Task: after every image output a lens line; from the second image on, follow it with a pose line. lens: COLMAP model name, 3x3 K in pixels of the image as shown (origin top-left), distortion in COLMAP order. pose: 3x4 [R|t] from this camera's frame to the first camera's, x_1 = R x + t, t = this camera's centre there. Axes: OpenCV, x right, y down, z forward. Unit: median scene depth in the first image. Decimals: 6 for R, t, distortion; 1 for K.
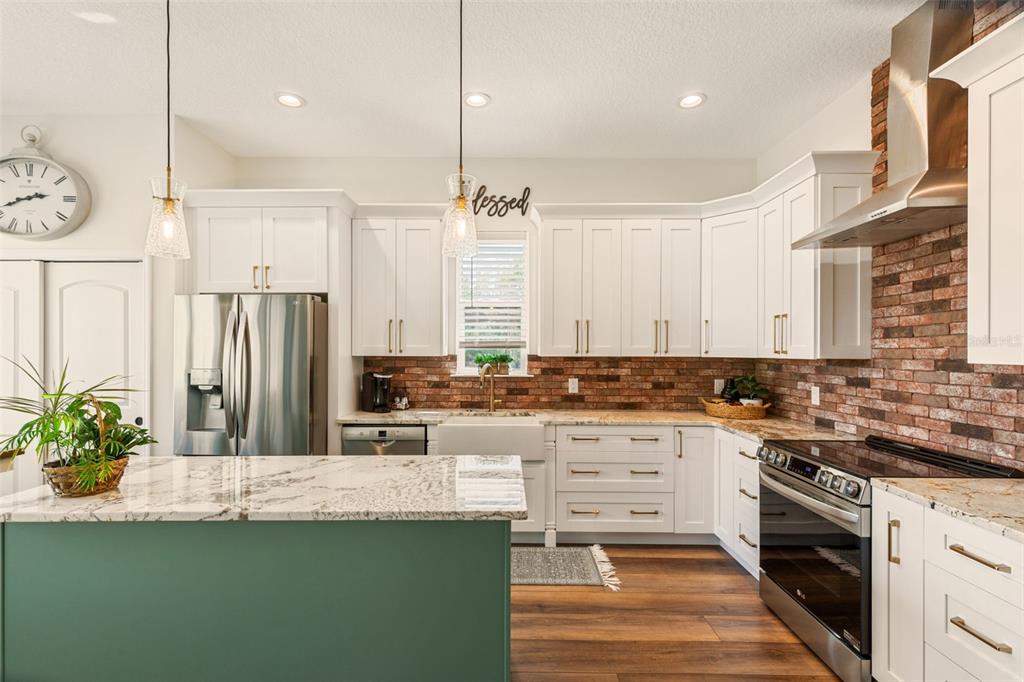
lens RADIAL K [[470.0, 0, 516.8], [0, 470.0, 348.7], [0, 0, 1]] dist [0.011655, -0.005057]
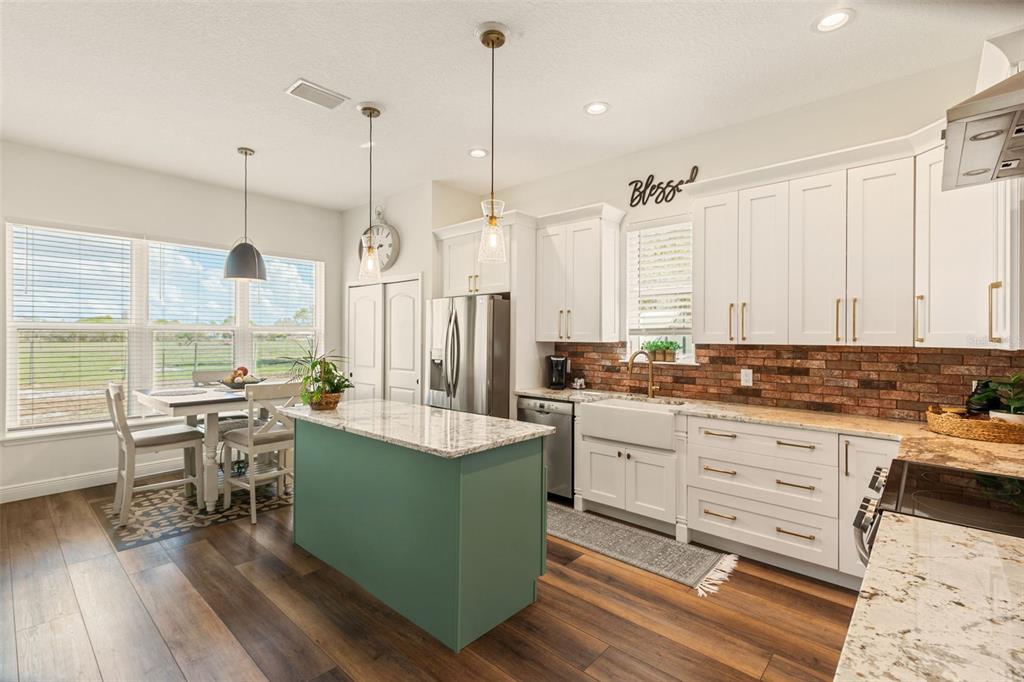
lens RADIAL K [[470.0, 0, 505.6], [0, 470.0, 338.0], [0, 0, 1]] dist [0.011655, -0.005057]
pose [[0.738772, 0.003069, -0.673948, 0.455072], [-0.004049, 0.999992, 0.000115, 0.007196], [0.673943, 0.002644, 0.738779, 0.047709]]
